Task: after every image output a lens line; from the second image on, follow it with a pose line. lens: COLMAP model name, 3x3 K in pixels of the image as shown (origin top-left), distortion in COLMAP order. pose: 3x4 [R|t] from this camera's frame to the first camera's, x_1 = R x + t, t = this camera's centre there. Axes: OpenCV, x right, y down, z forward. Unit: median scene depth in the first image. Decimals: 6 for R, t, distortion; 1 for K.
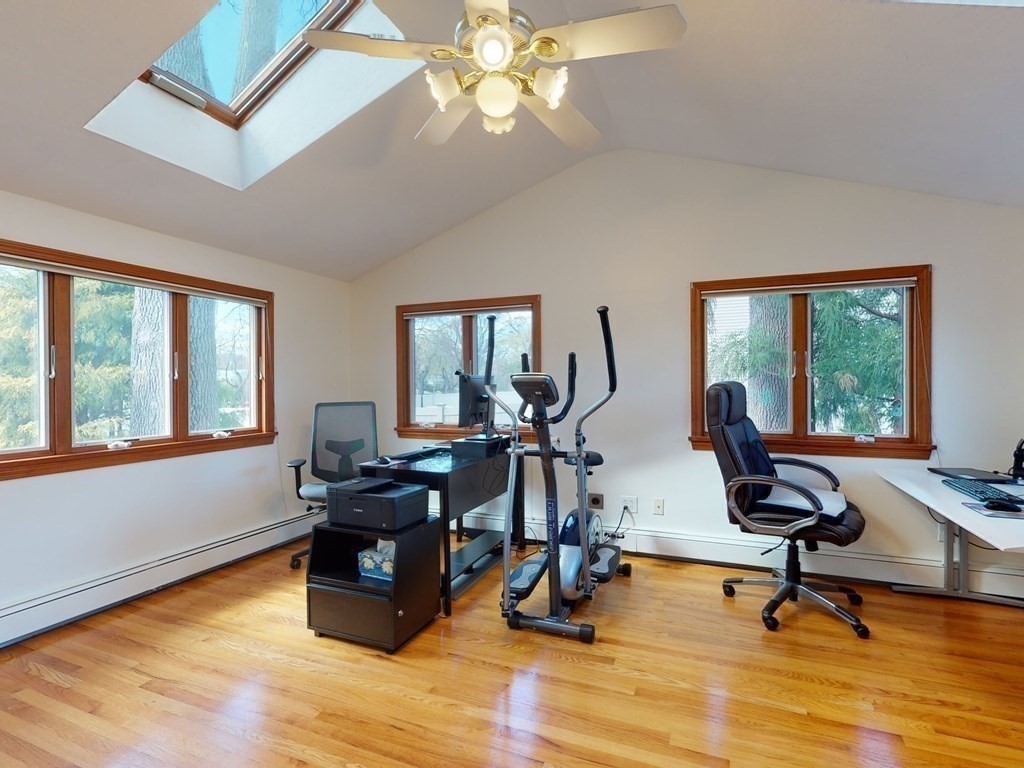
lens RADIAL K [[491.2, 0, 518.1], [0, 491.2, 385.0], [0, 0, 1]] dist [-0.012963, -0.001074]
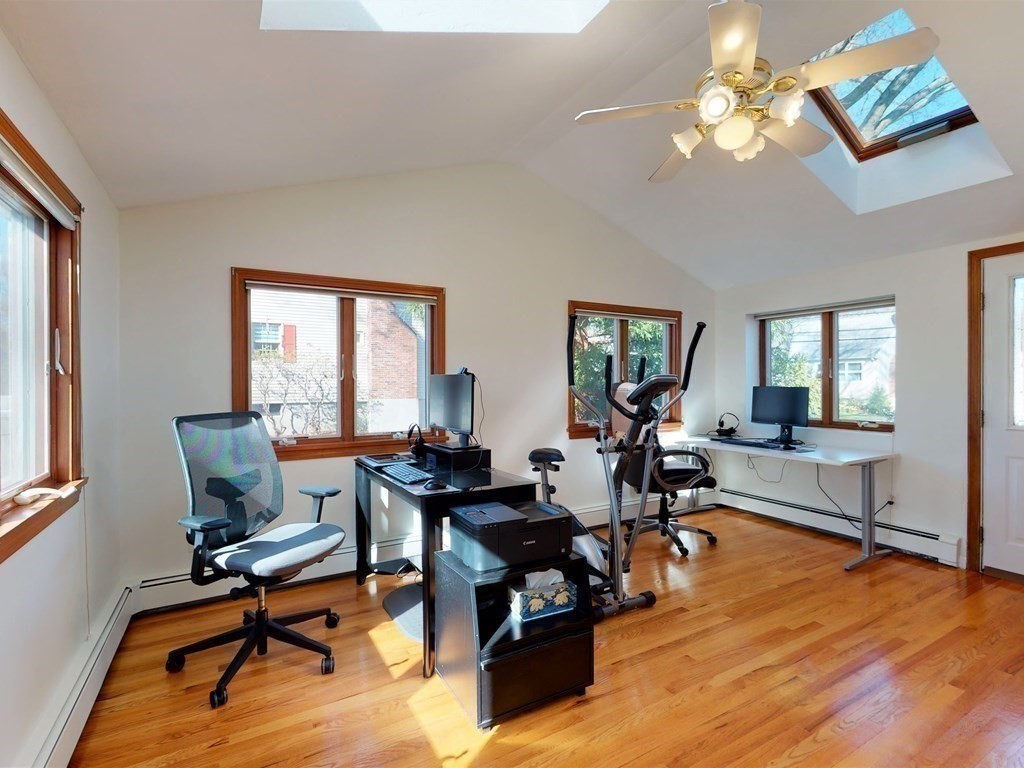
lens RADIAL K [[487.8, 0, 514.8], [0, 487.8, 381.4], [0, 0, 1]] dist [-0.015187, -0.000335]
pose [[0.623315, 0.001713, 0.781969, -0.697844], [-0.004420, 0.999989, 0.001333, -0.010349], [-0.781958, -0.004287, 0.623316, 0.377437]]
